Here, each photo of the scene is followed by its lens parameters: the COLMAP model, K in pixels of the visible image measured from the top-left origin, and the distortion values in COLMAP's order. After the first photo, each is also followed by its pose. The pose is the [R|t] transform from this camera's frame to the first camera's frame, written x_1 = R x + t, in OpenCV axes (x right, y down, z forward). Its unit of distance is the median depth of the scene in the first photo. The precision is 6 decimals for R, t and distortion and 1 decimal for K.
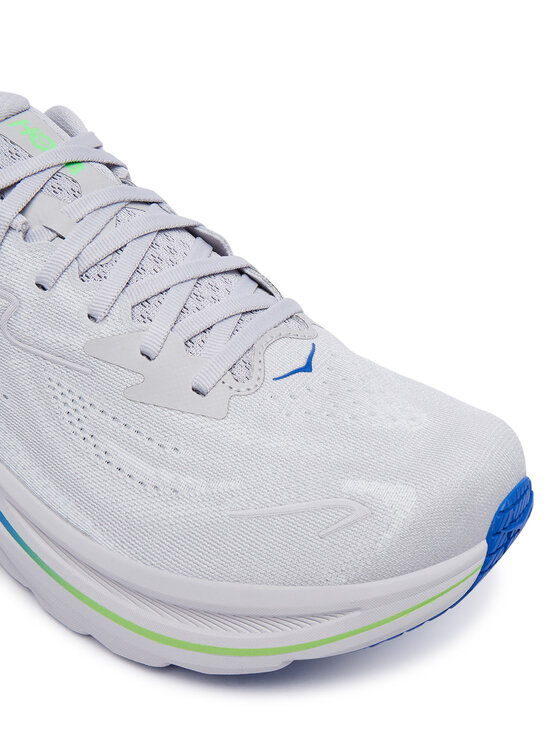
lens RADIAL K [[844.0, 0, 280.2], [0, 844.0, 372.7], [0, 0, 1]] dist [-0.058997, 0.000000]
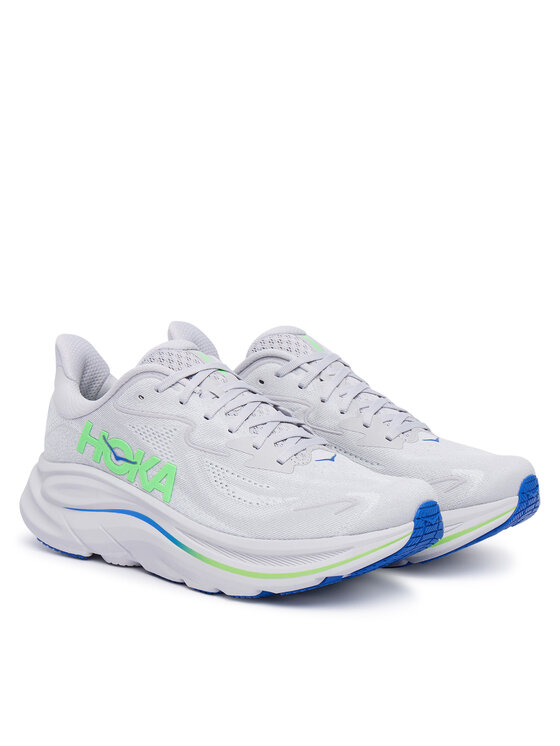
lens RADIAL K [[1672.2, 0, 280.0], [0, 1672.2, 372.9], [0, 0, 1]] dist [-0.005359, 0.000000]
pose [[0.998879, 0.014312, -0.045119, 0.088318], [-0.033620, 0.885505, -0.463412, 1.738061], [0.033321, 0.464409, 0.884994, -2.766538]]
